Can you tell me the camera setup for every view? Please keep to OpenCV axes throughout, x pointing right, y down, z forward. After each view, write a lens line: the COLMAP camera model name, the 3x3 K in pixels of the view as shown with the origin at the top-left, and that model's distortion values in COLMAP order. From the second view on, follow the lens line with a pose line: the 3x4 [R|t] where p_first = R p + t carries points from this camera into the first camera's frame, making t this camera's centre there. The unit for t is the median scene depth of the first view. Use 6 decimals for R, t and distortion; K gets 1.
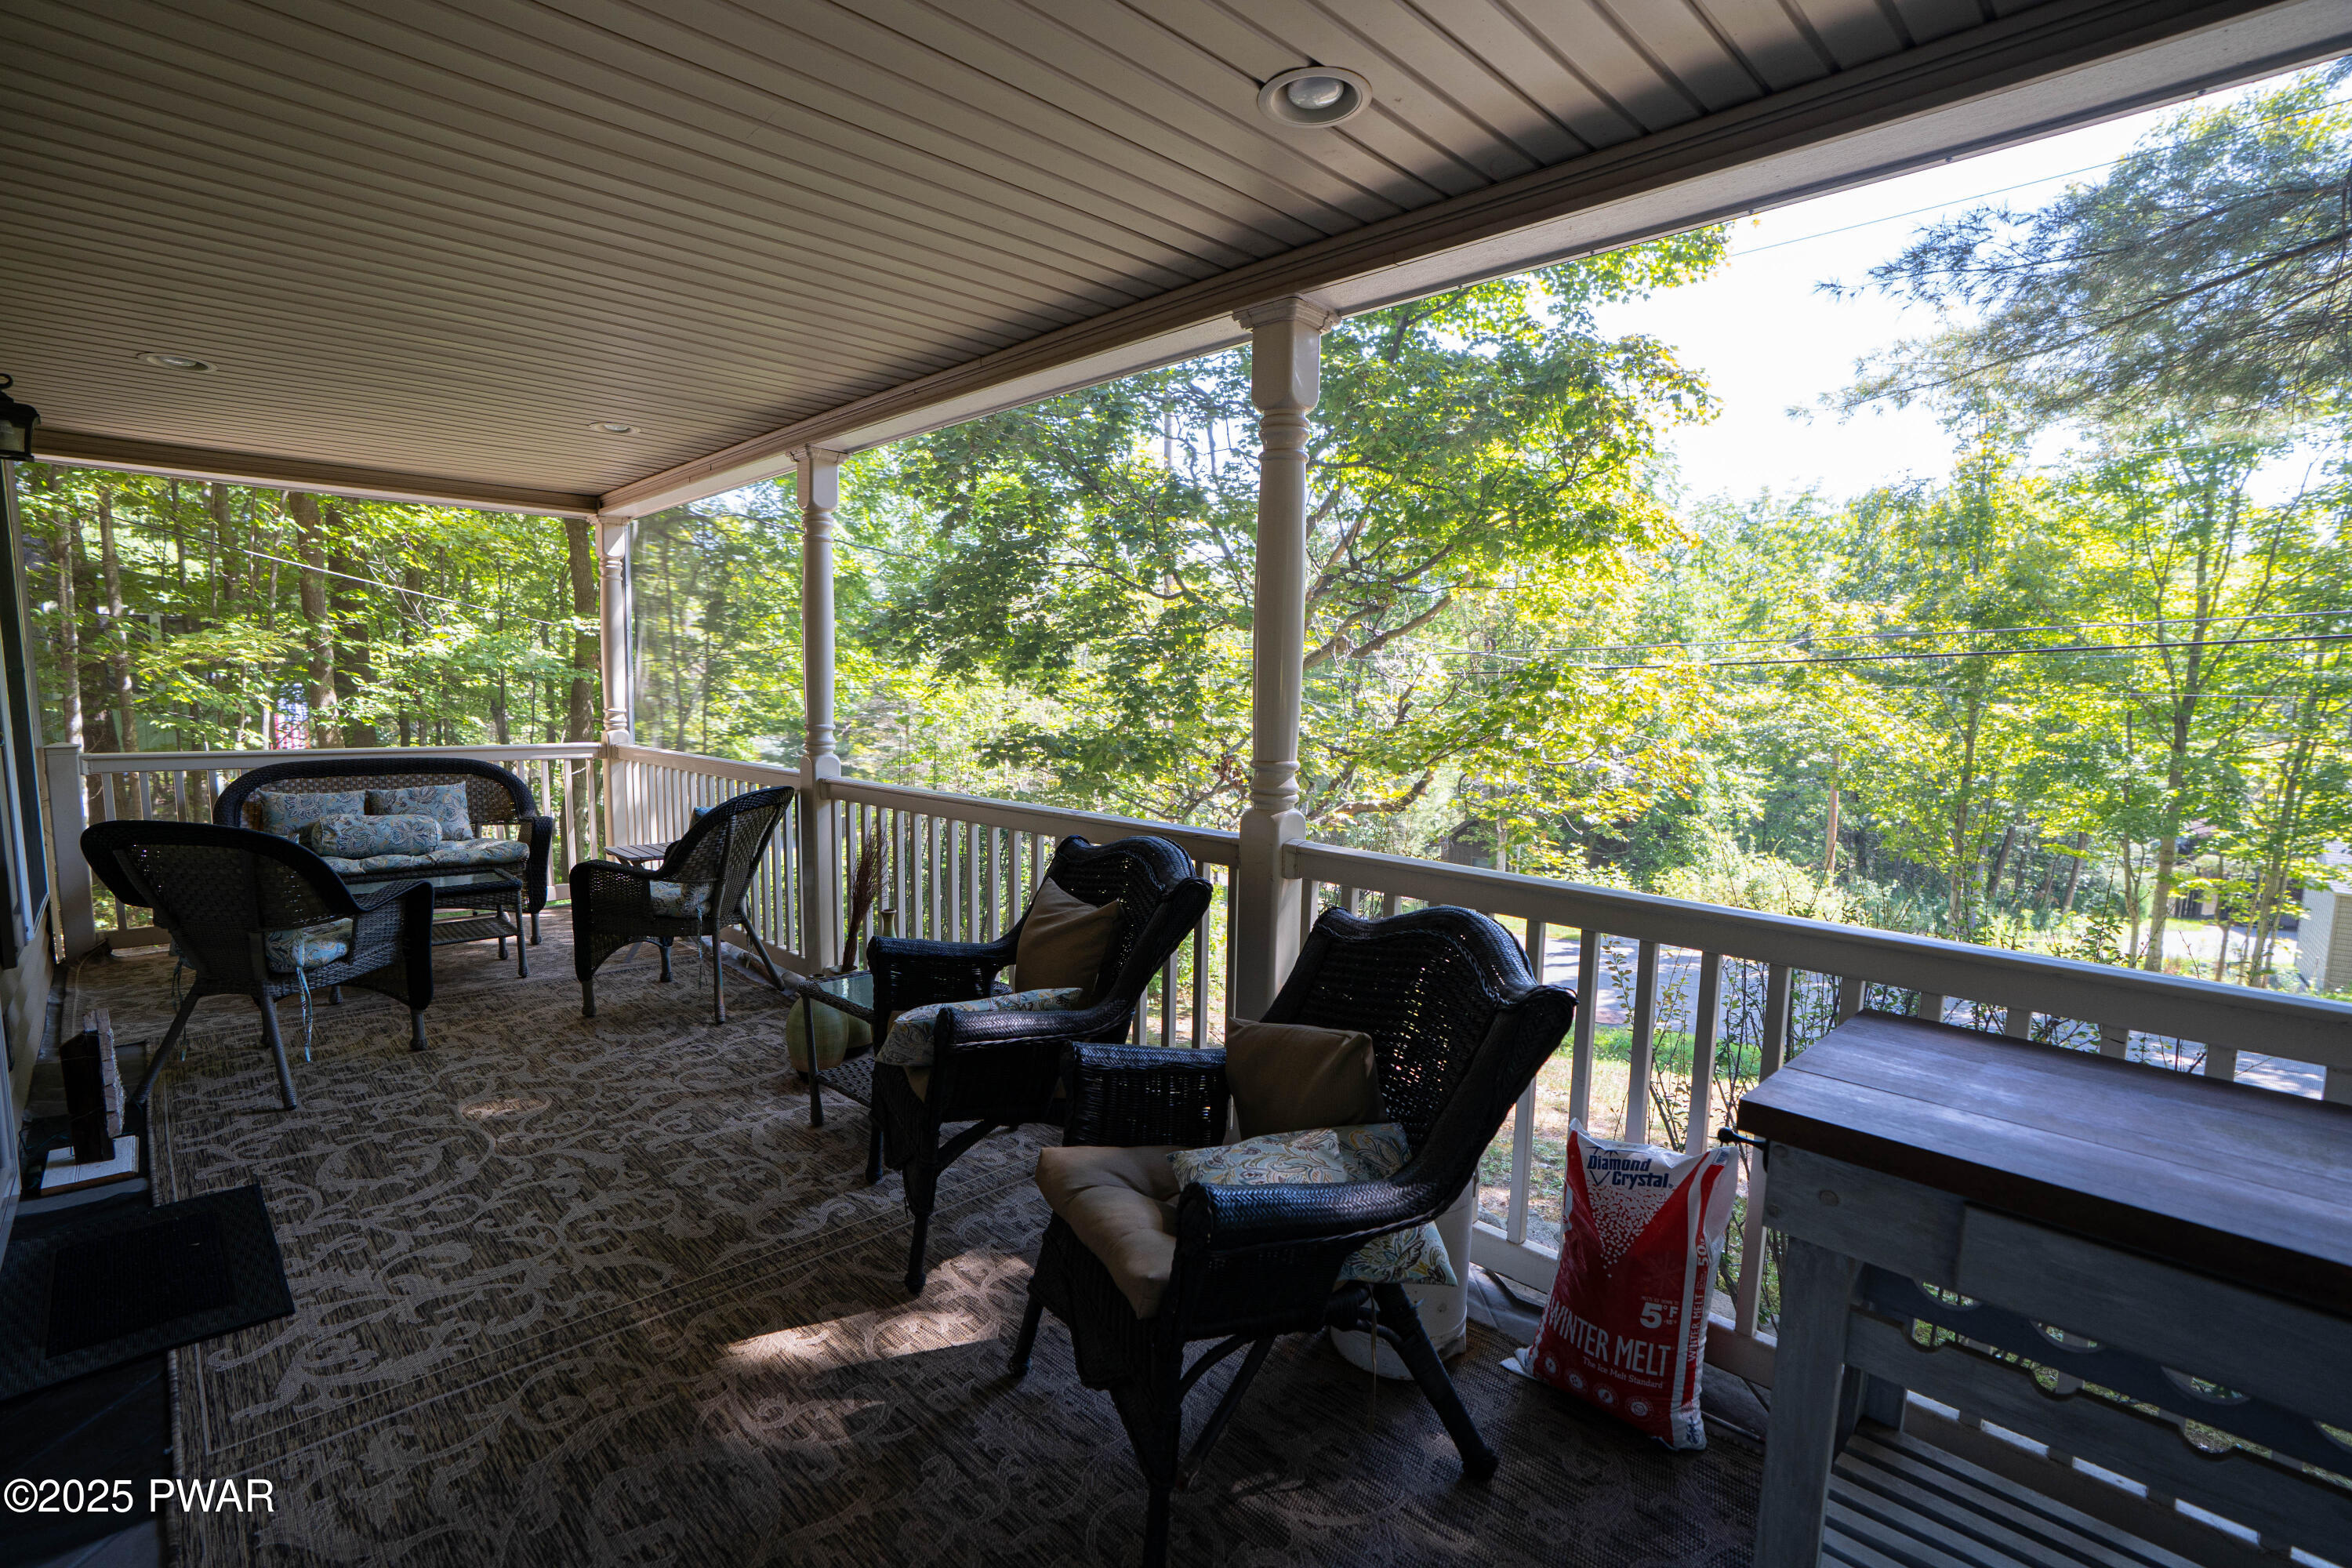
lens RADIAL K [[1094.7, 0, 1176.0], [0, 1094.7, 784.0], [0, 0, 1]] dist [-0.075970, 0.034529]
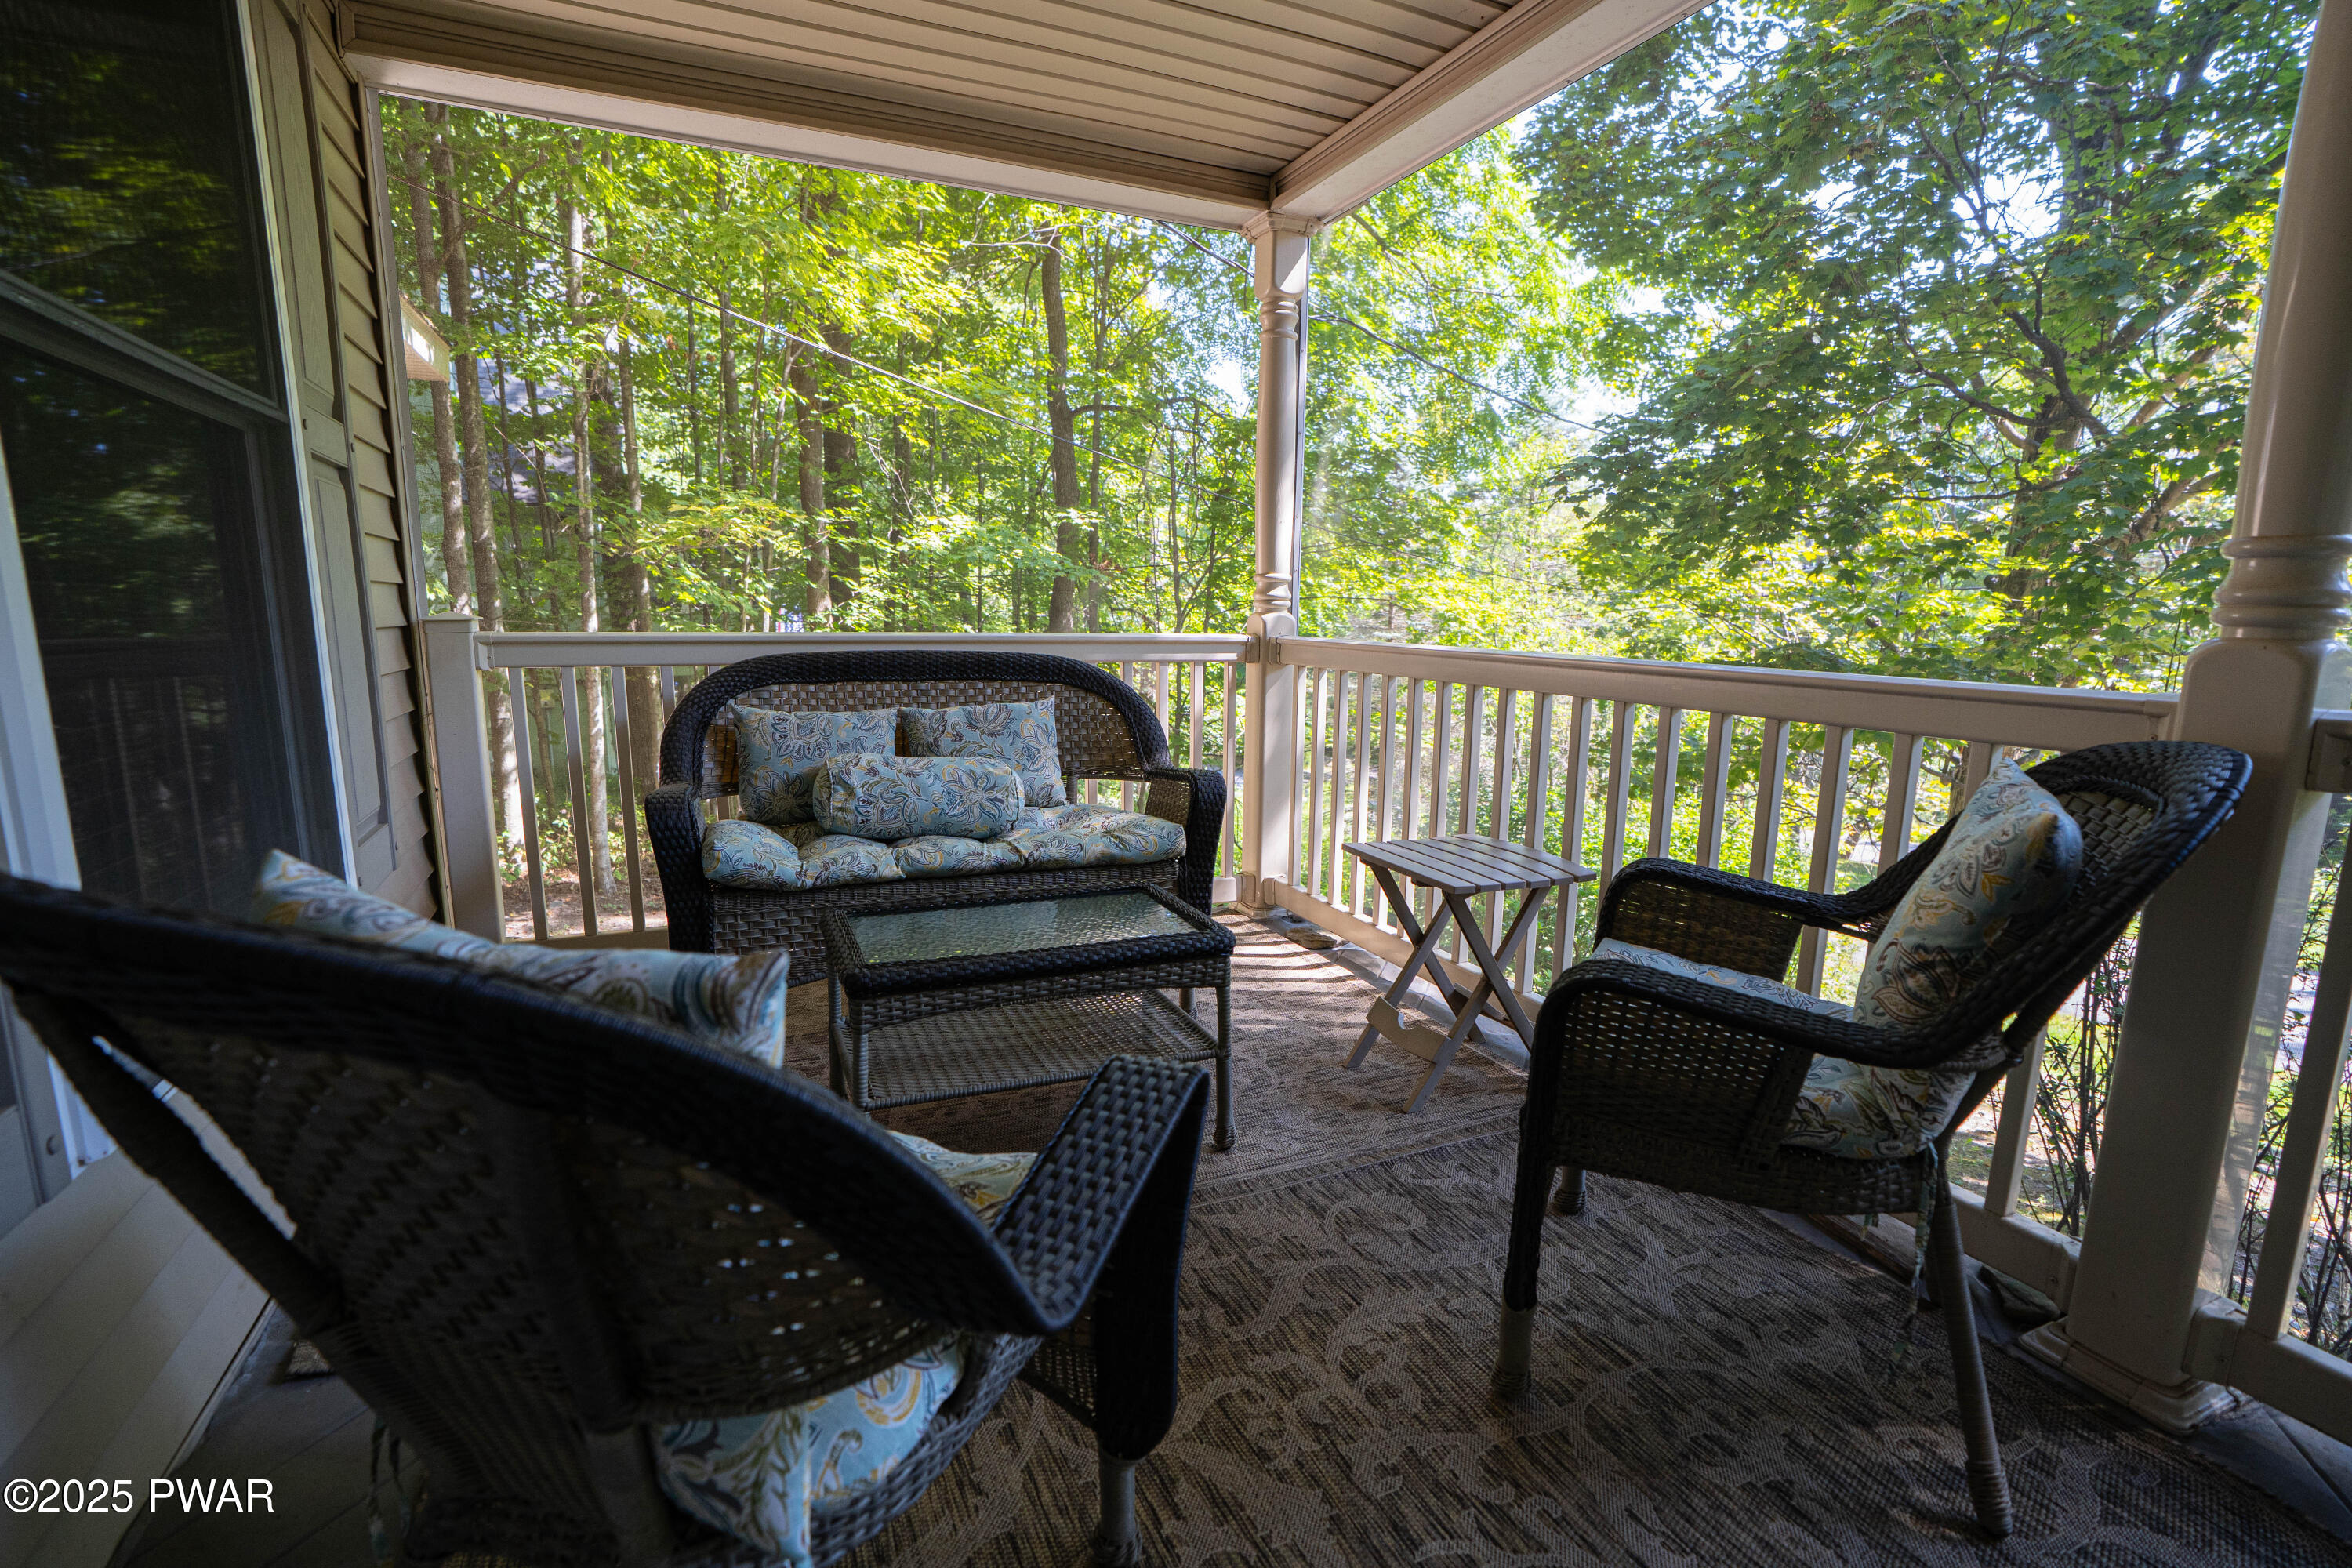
lens RADIAL K [[1094.7, 0, 1176.0], [0, 1094.7, 784.0], [0, 0, 1]] dist [-0.075970, 0.034529]
pose [[0.936264, 0.052157, -0.347403, -0.378556], [-0.029981, 0.997172, 0.068908, 0.001454], [0.350015, -0.054101, 0.935180, 0.457195]]
